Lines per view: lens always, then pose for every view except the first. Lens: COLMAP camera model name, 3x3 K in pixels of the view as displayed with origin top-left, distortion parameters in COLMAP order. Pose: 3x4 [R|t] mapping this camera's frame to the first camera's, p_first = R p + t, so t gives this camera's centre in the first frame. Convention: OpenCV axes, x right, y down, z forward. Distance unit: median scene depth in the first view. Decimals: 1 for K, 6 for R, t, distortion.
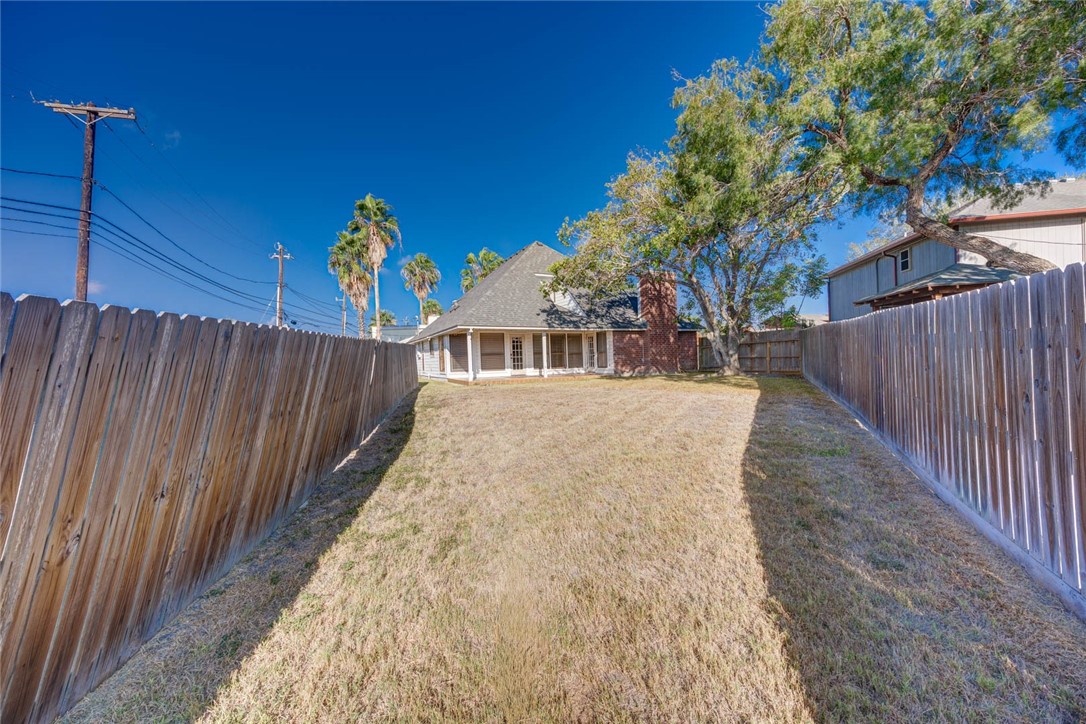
lens RADIAL K [[415.3, 0, 546.0], [0, 415.3, 362.8], [0, 0, 1]] dist [-0.000330, -0.000064]
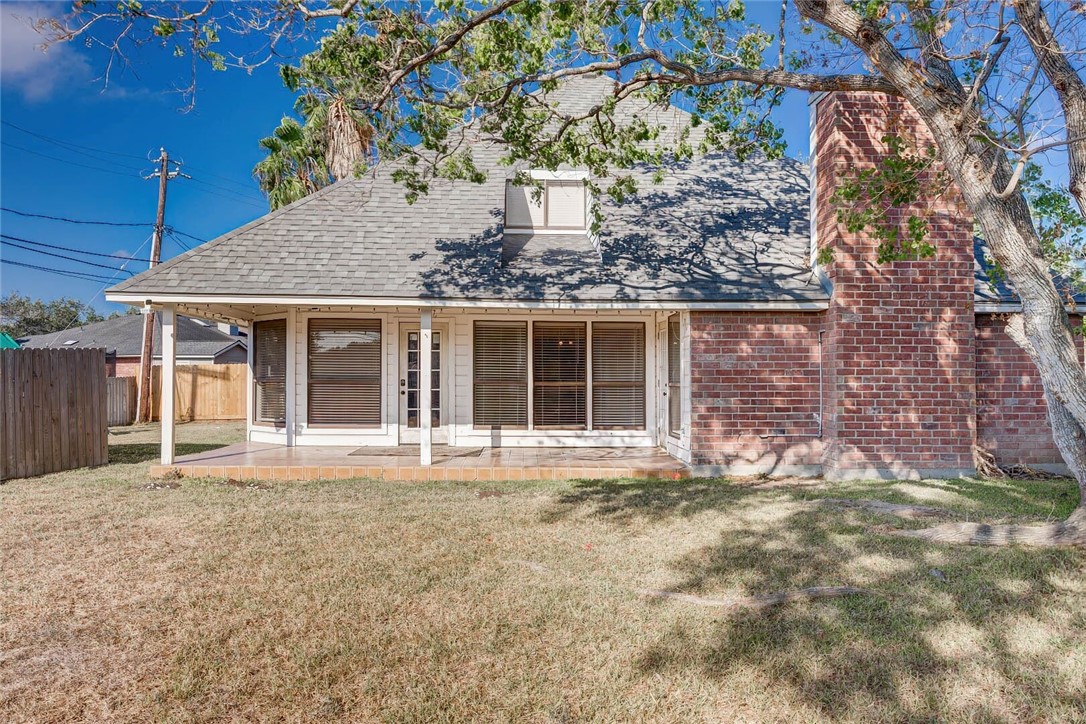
lens RADIAL K [[784.8, 0, 543.0], [0, 784.8, 362.0], [0, 0, 1]] dist [-0.000237, 0.000144]
pose [[0.919331, 0.024857, -0.392700, 0.273454], [-0.035791, 0.999148, -0.020543, -0.027425], [0.391855, 0.032941, 0.919437, 0.465834]]
